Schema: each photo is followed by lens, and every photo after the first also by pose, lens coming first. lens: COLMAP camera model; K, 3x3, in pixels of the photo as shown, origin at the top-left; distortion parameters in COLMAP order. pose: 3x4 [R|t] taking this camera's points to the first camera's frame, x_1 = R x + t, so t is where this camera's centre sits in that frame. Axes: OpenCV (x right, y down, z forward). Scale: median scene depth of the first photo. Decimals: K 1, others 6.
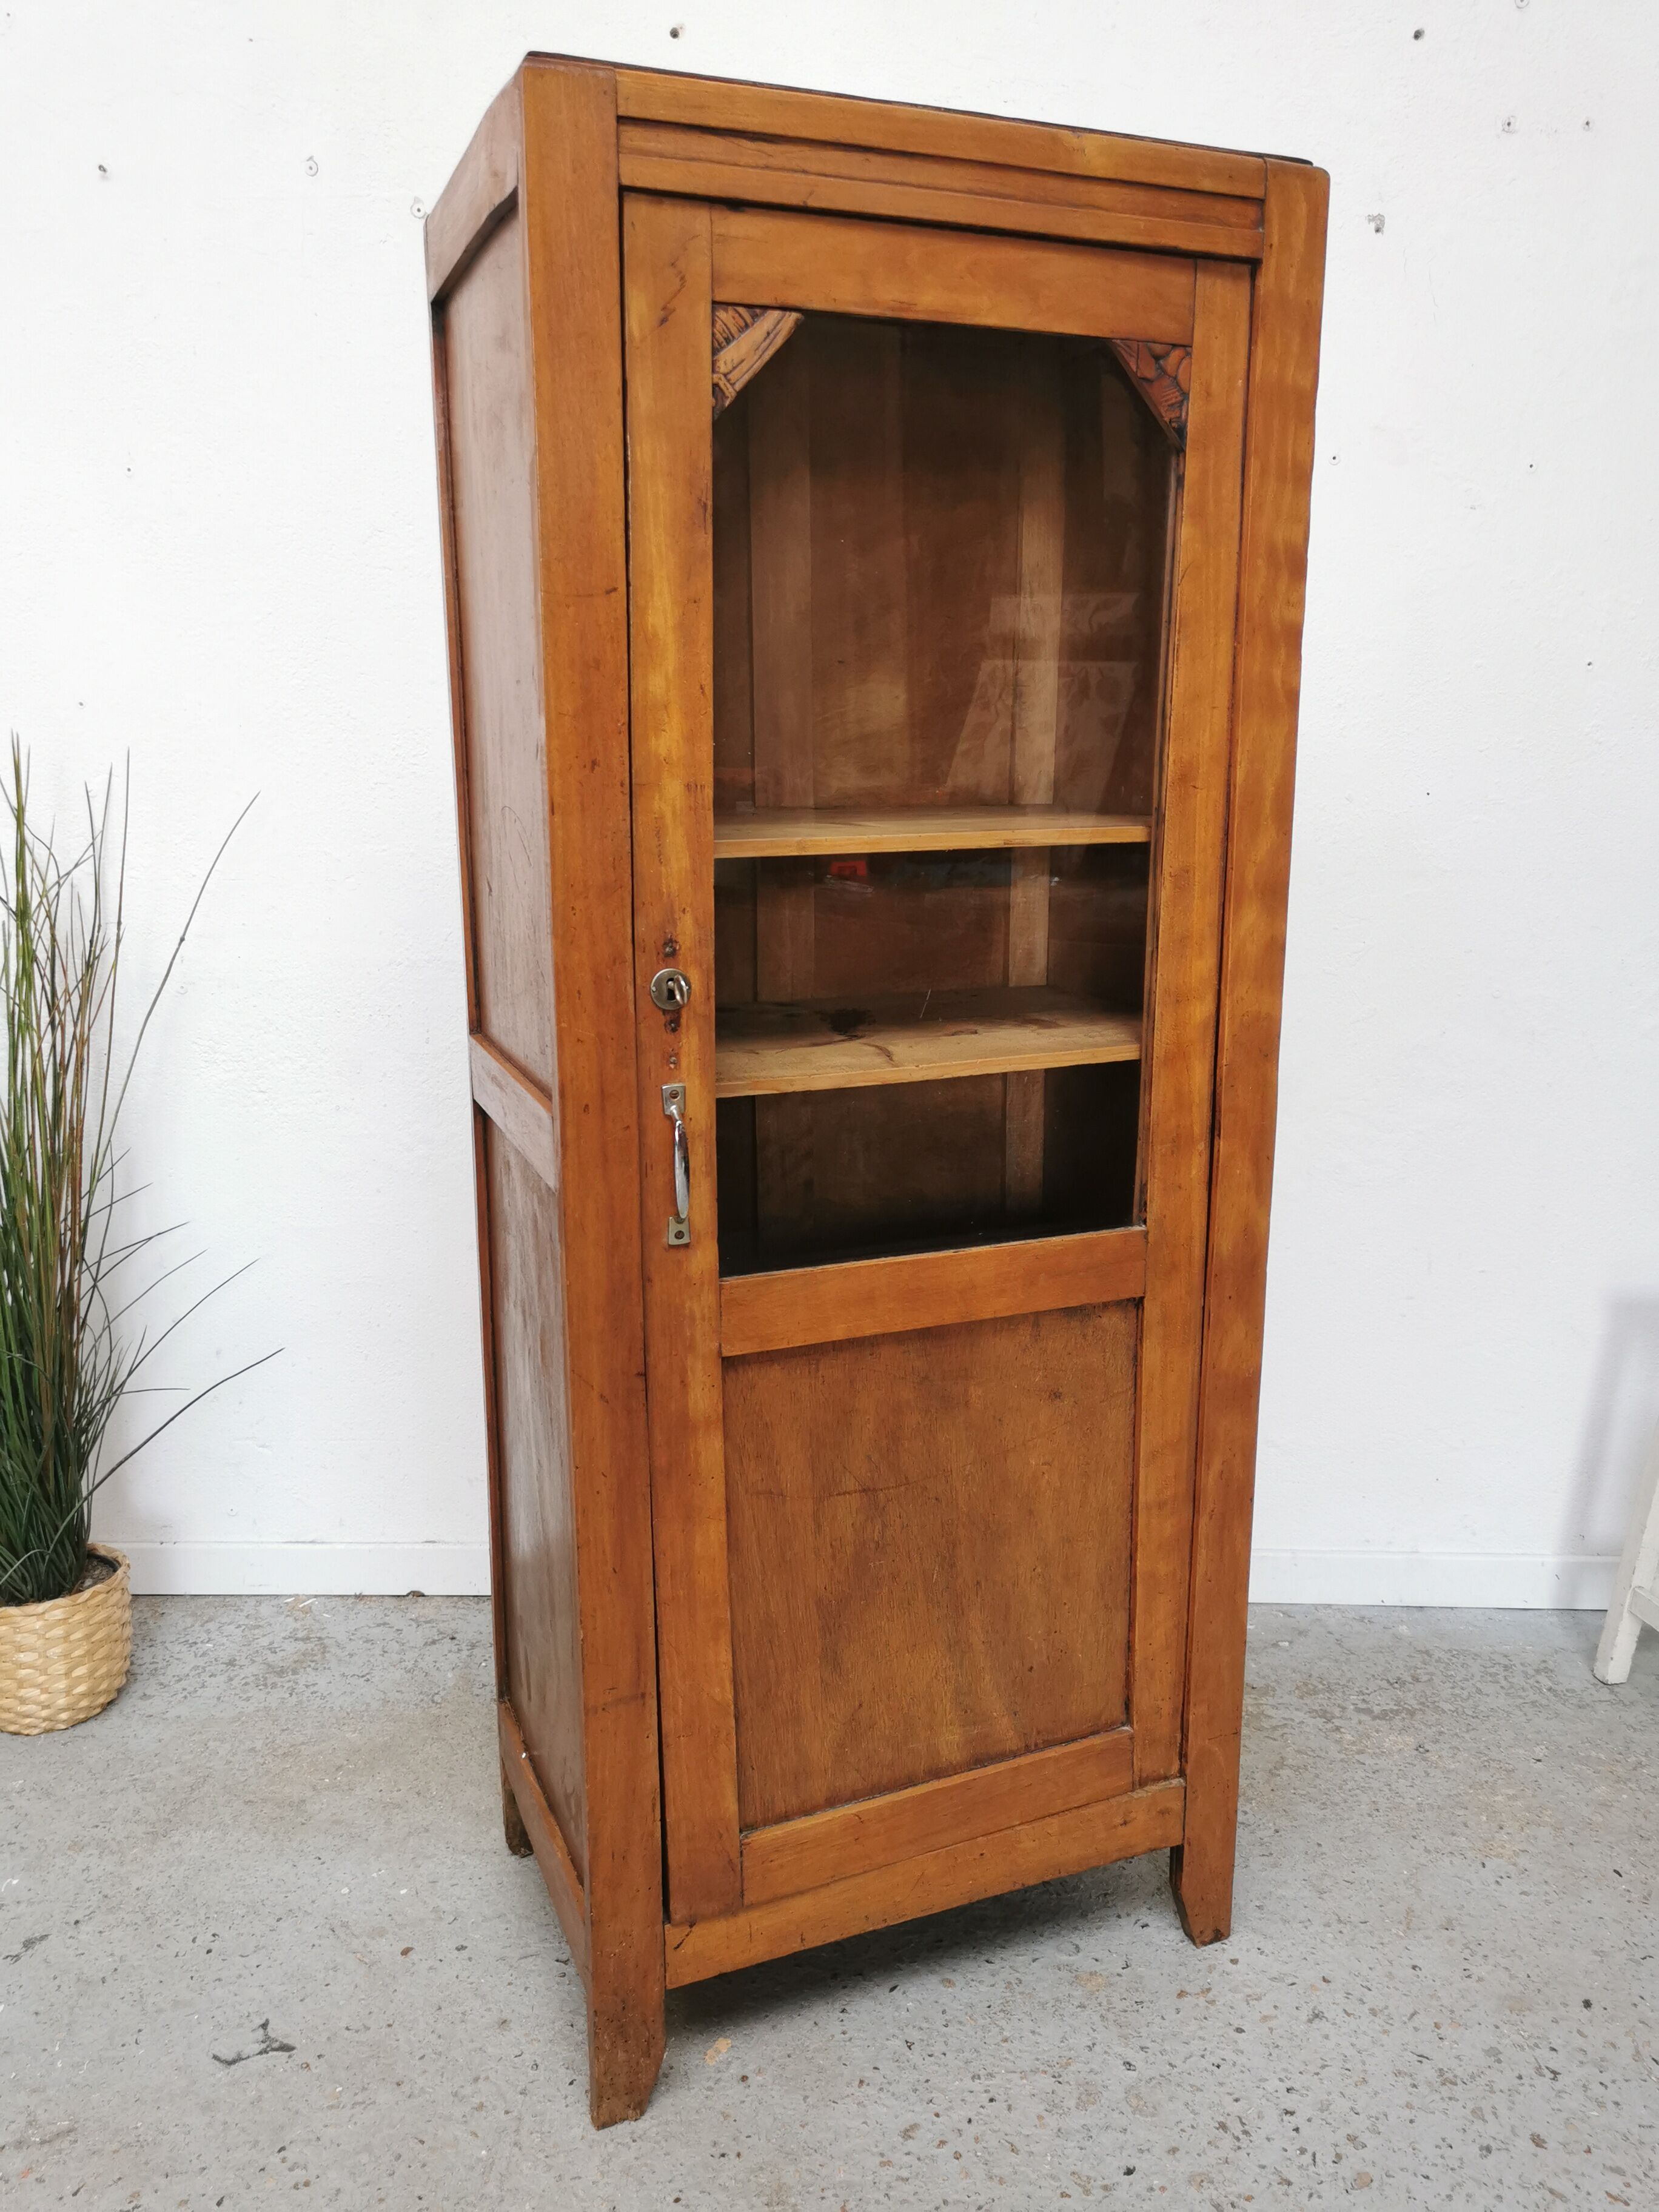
lens RADIAL K [[1710.2, 0, 825.0], [0, 1710.2, 1105.4], [0, 0, 1]] dist [0.050947, -0.054008]
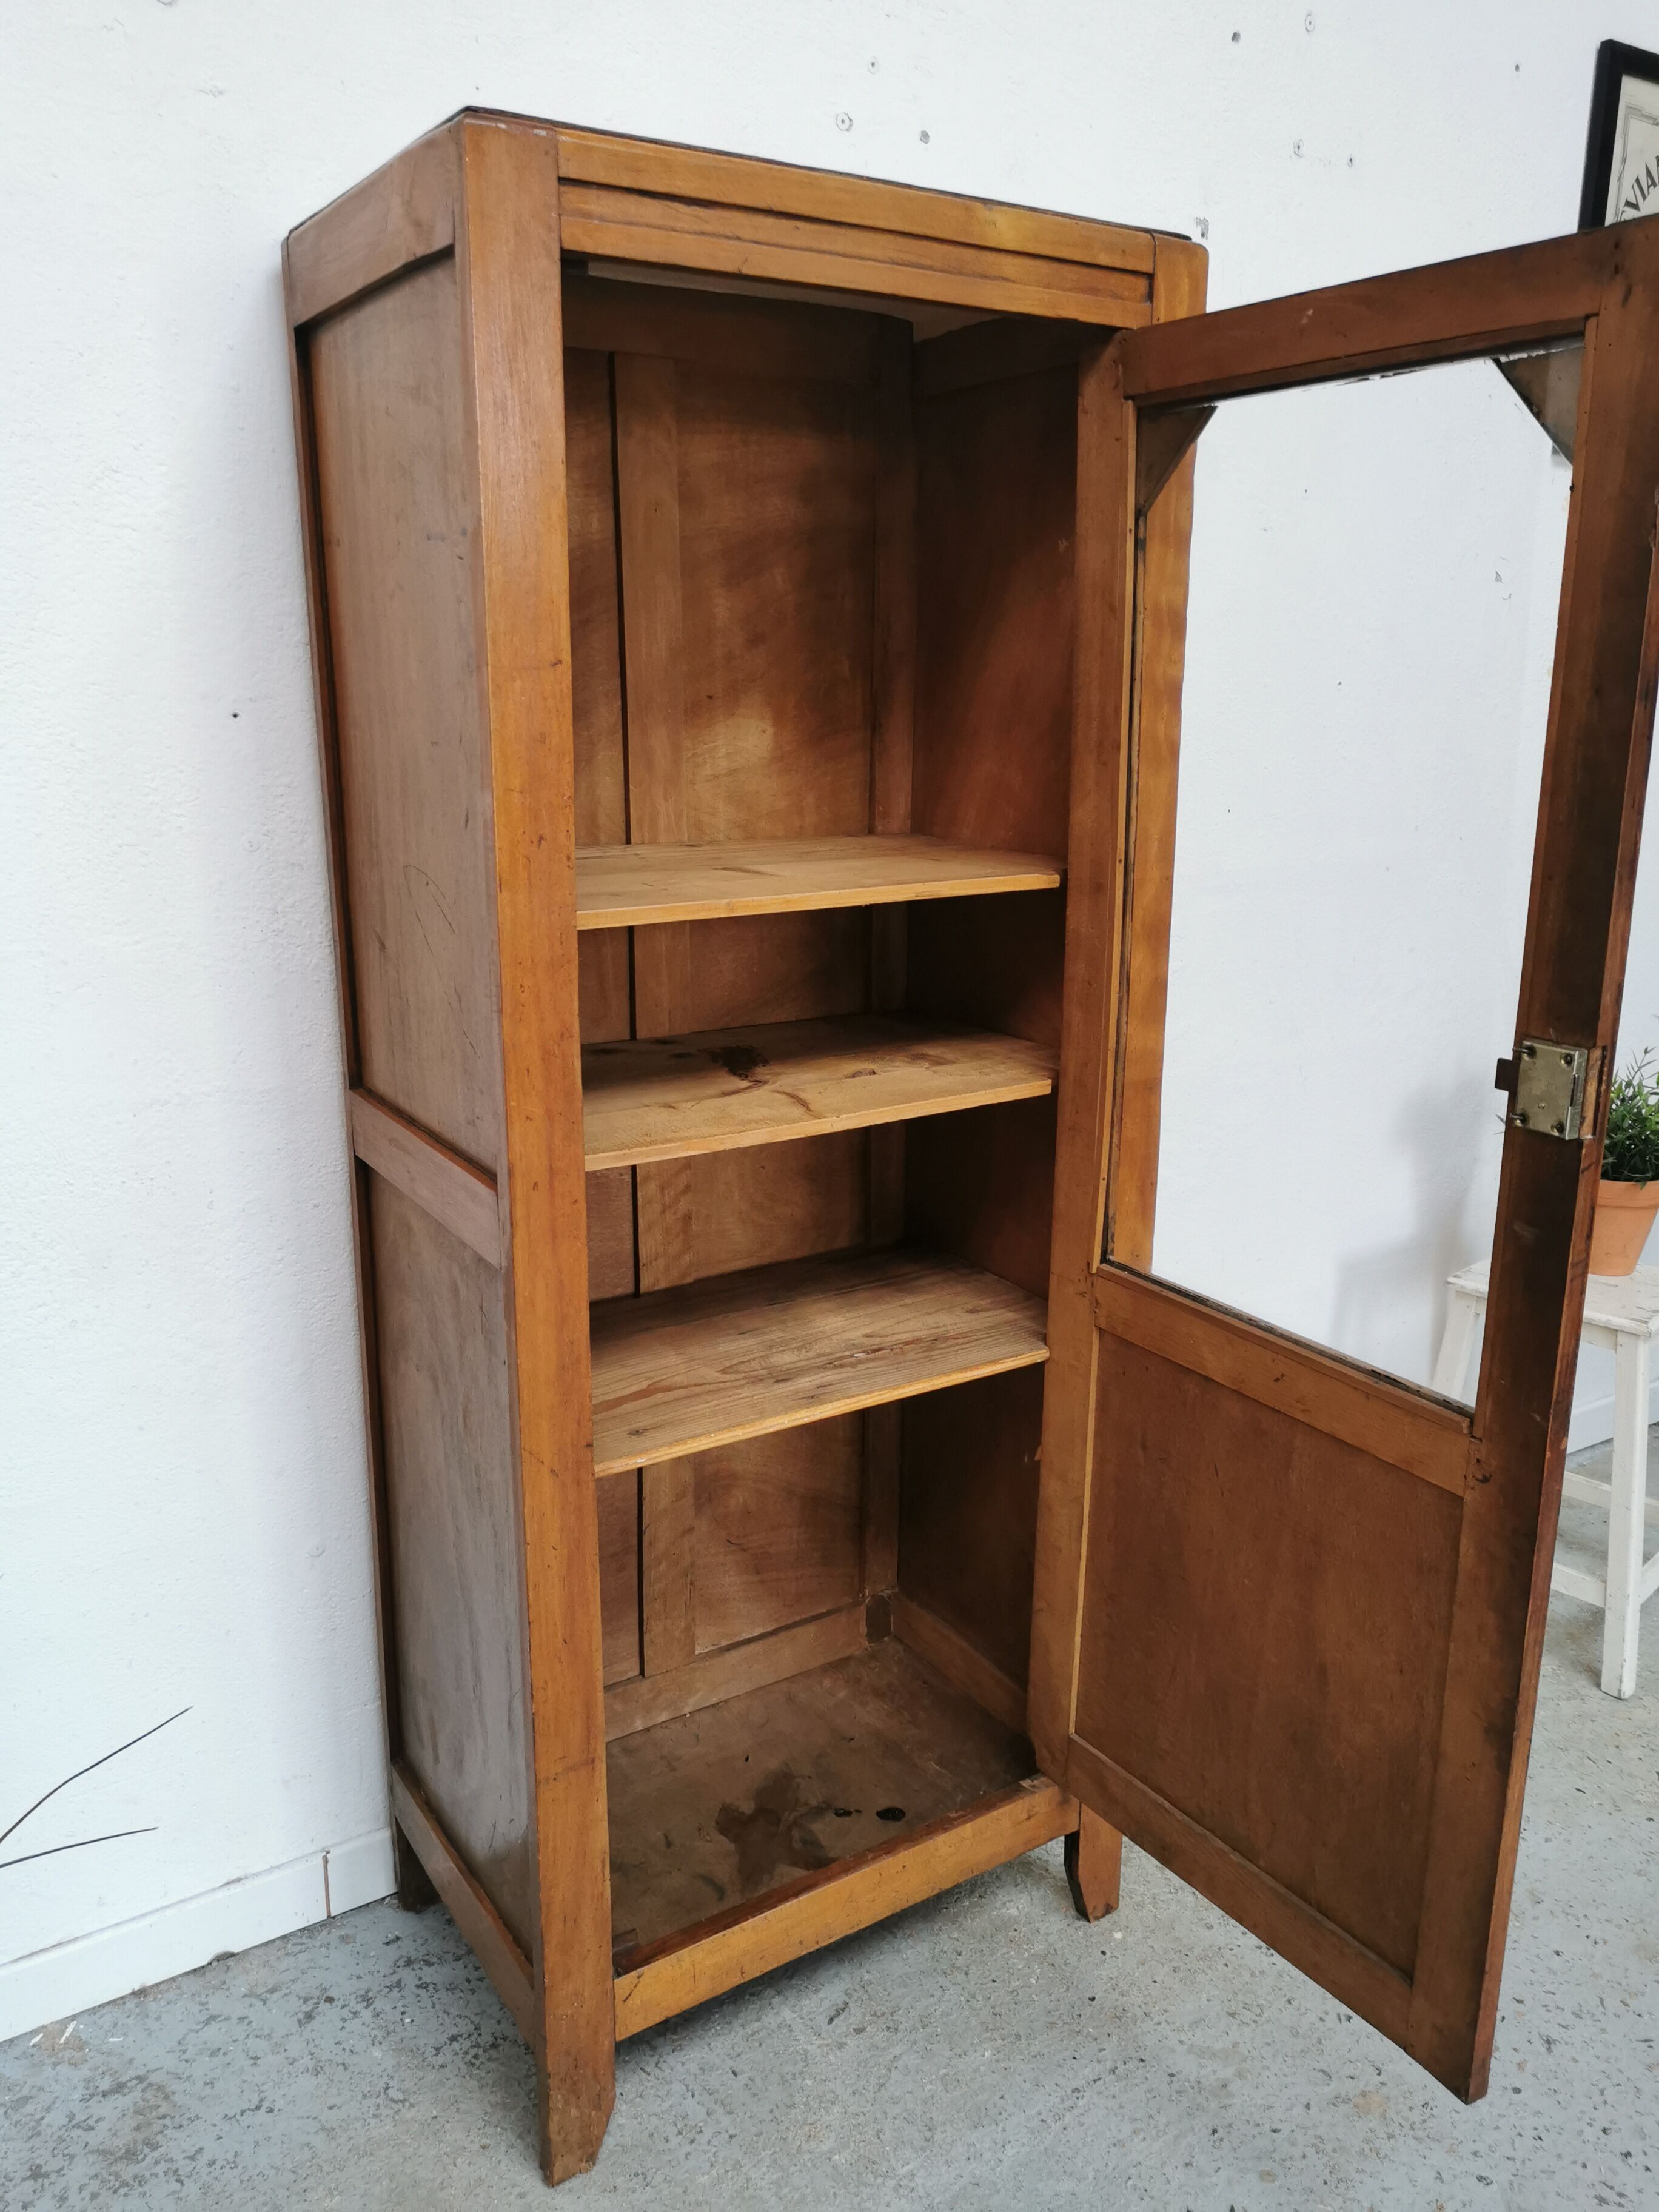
lens RADIAL K [[1710.2, 0, 825.0], [0, 1710.2, 1105.4], [0, 0, 1]] dist [0.050947, -0.054008]
pose [[0.982847, -0.039664, 0.180107, -0.127737], [0.033733, 0.998787, 0.035877, -0.062455], [-0.181311, -0.029186, 0.982993, 0.004476]]
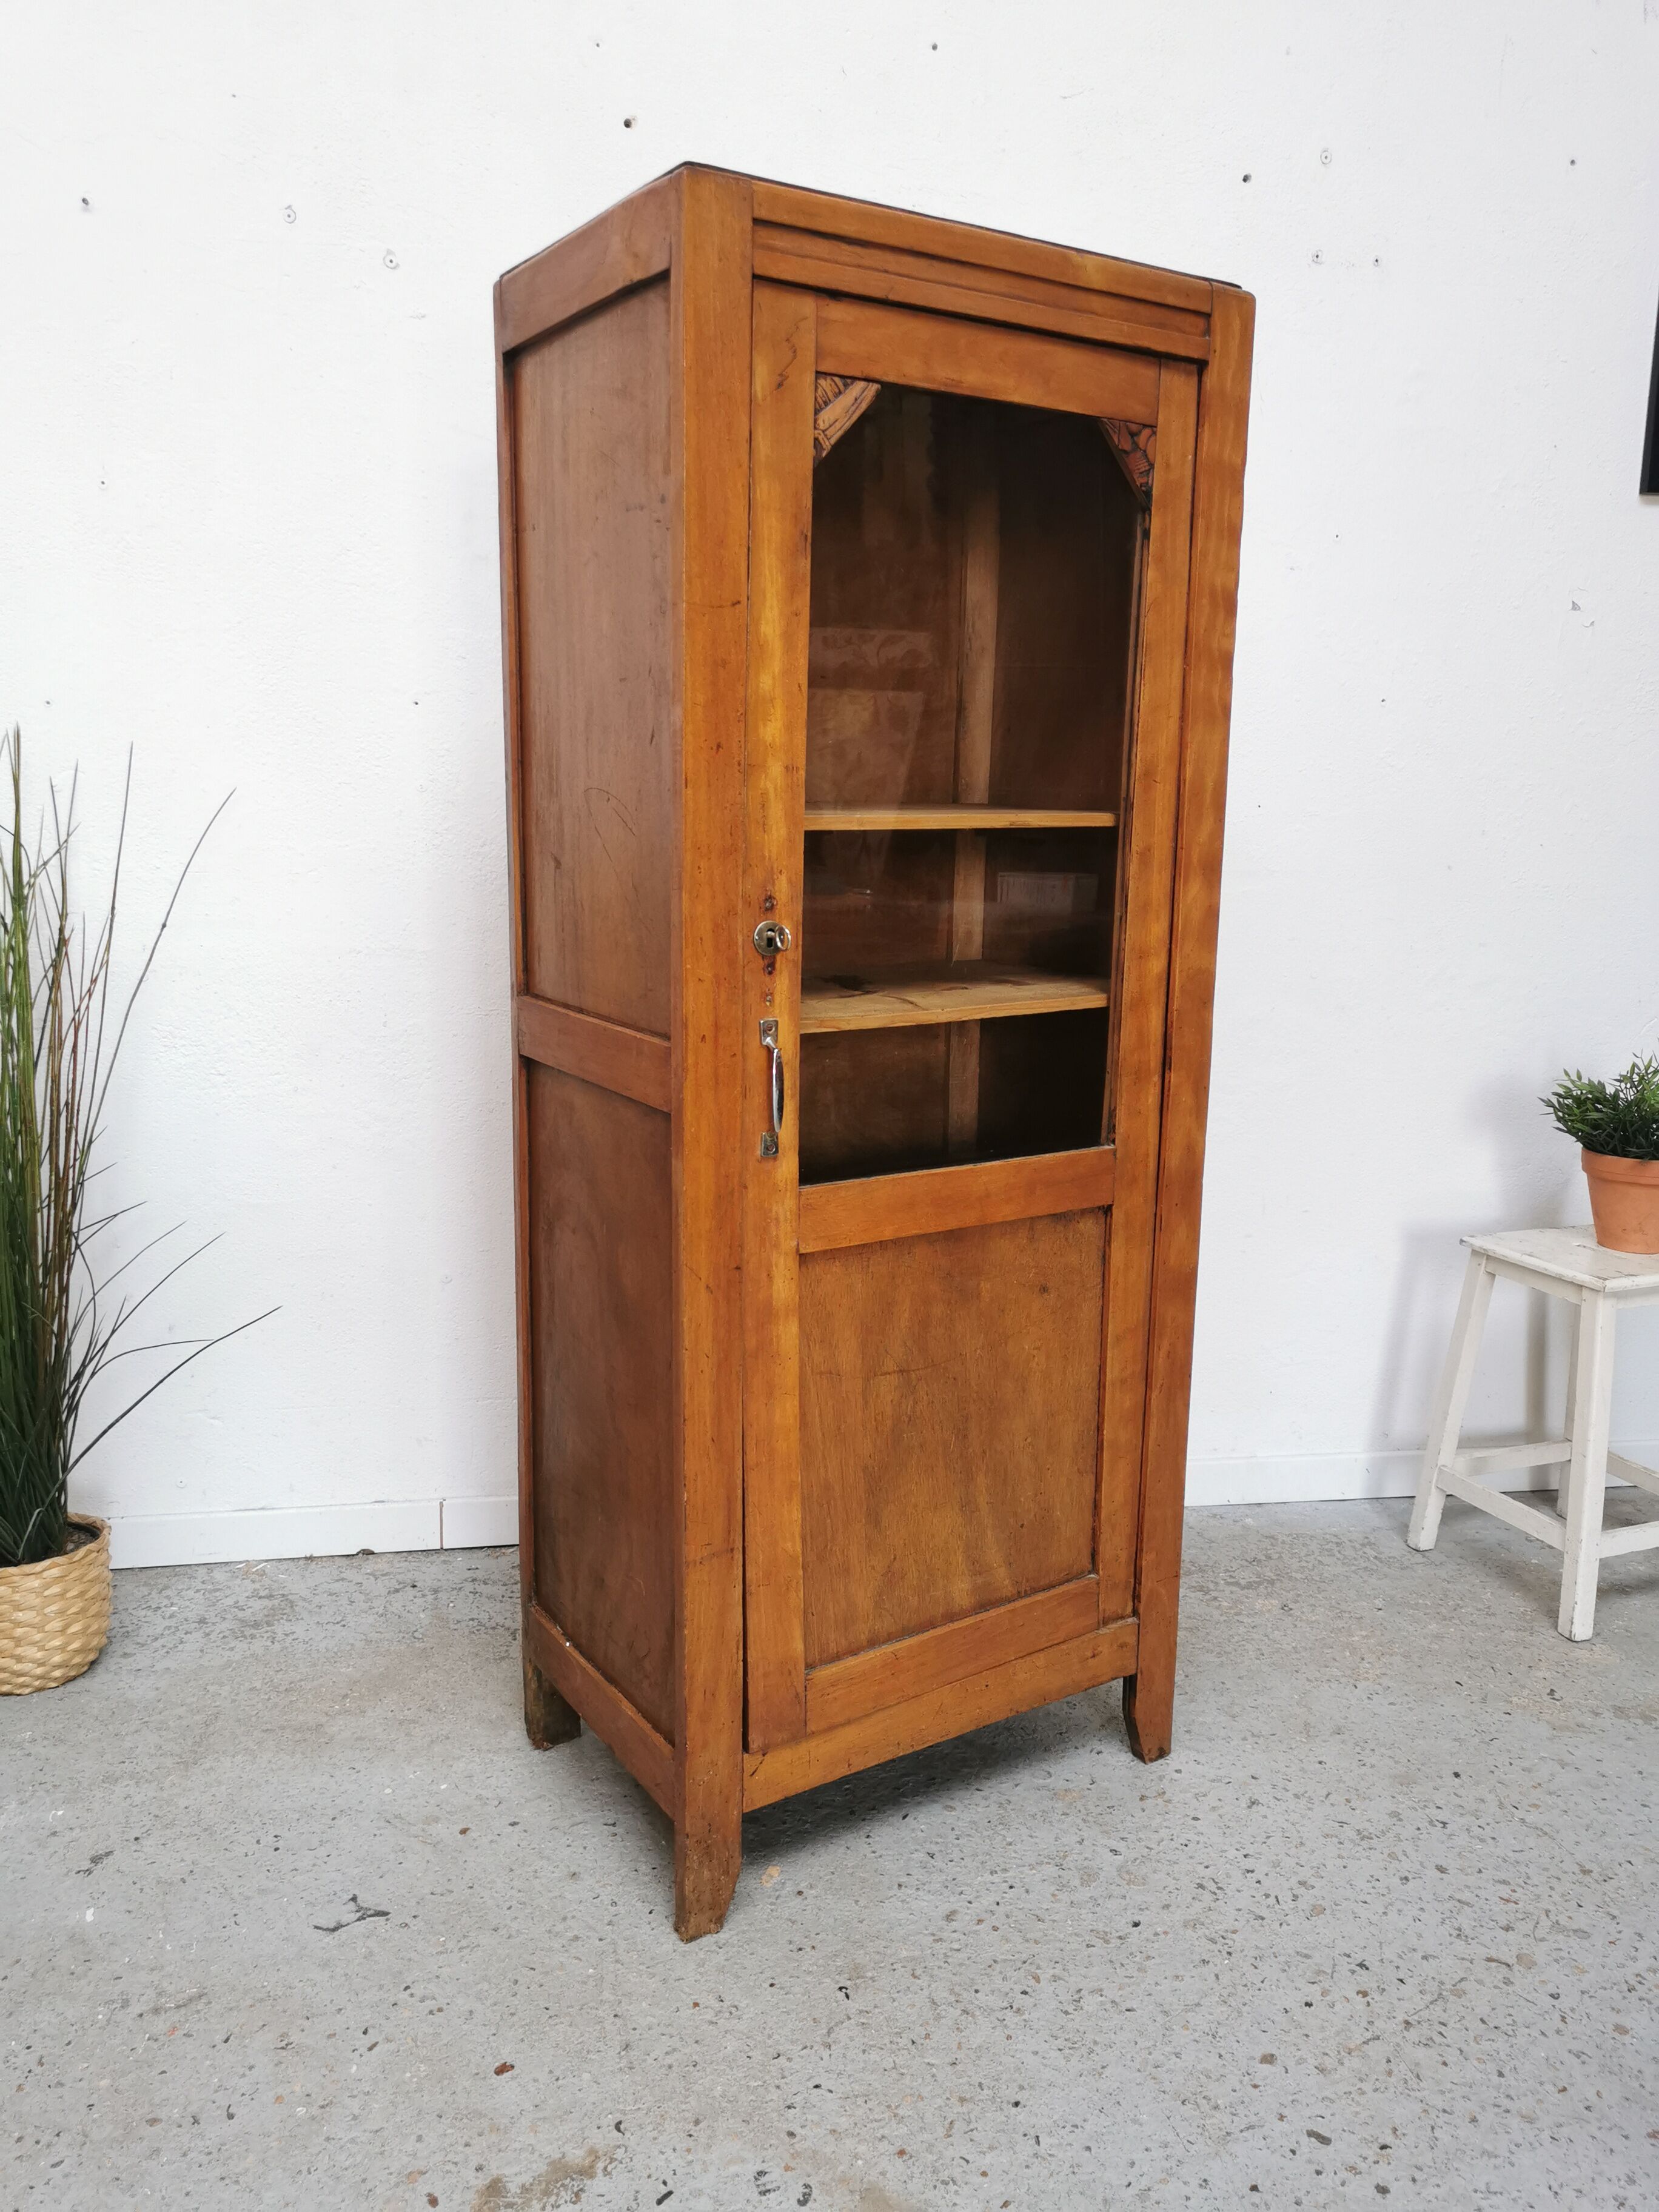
lens RADIAL K [[1705.0, 0, 833.8], [0, 1705.0, 1101.8], [0, 0, 1]] dist [0.051154, -0.047588]
pose [[0.982871, -0.017849, 0.183428, -0.226458], [0.022937, 0.999408, -0.025652, 0.066154], [-0.182862, 0.029420, 0.982698, -0.146429]]
